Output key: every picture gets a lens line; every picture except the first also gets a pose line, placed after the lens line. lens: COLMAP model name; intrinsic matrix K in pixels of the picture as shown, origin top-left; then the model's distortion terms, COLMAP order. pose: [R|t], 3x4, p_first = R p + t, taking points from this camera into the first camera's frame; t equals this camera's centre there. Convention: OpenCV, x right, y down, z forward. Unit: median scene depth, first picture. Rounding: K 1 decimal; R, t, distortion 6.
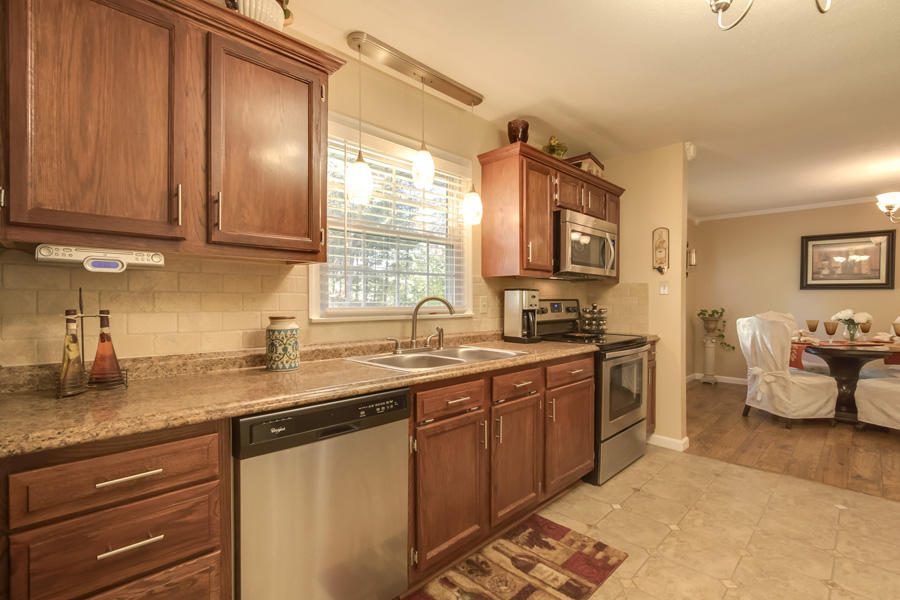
lens RADIAL K [[416.0, 0, 447.5], [0, 416.0, 303.7], [0, 0, 1]] dist [-0.003969, -0.001283]
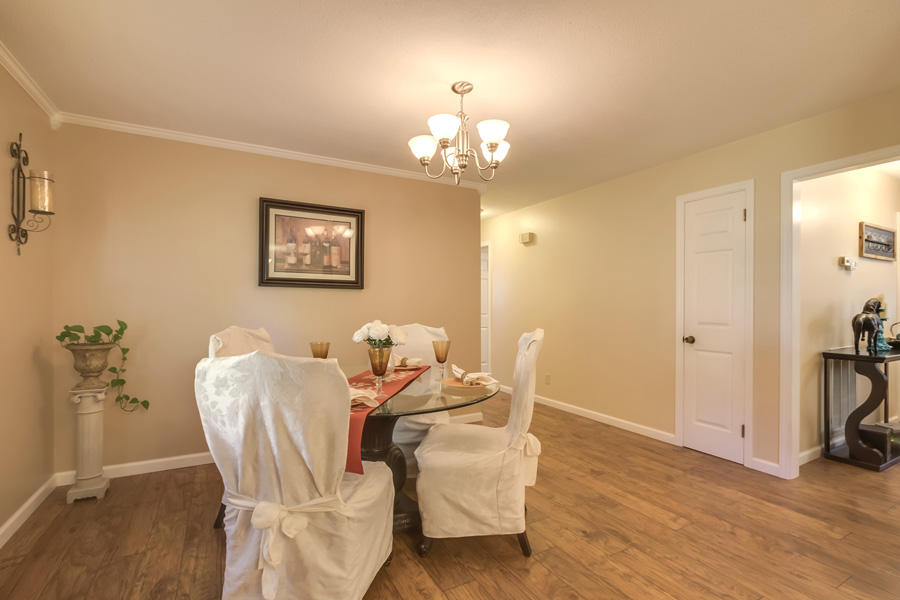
lens RADIAL K [[416.0, 0, 449.5], [0, 416.0, 301.7], [0, 0, 1]] dist [-0.003969, -0.001283]
pose [[0.265563, 0.001590, 0.964092, 0.355835], [0.007045, 0.999969, -0.003590, -0.007641], [-0.964068, 0.007745, 0.265544, 0.591977]]
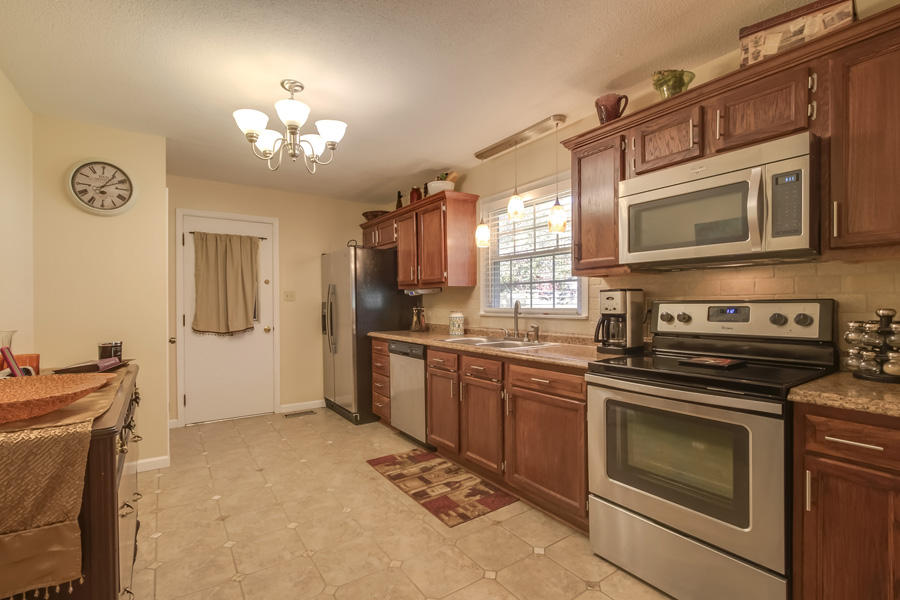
lens RADIAL K [[416.0, 0, 448.2], [0, 416.0, 303.1], [0, 0, 1]] dist [-0.003969, -0.001283]
pose [[-0.181512, -0.003704, -0.983382, 1.517897], [-0.005751, 0.999980, -0.002705, -0.005196], [0.983372, 0.005165, -0.181529, 1.167356]]
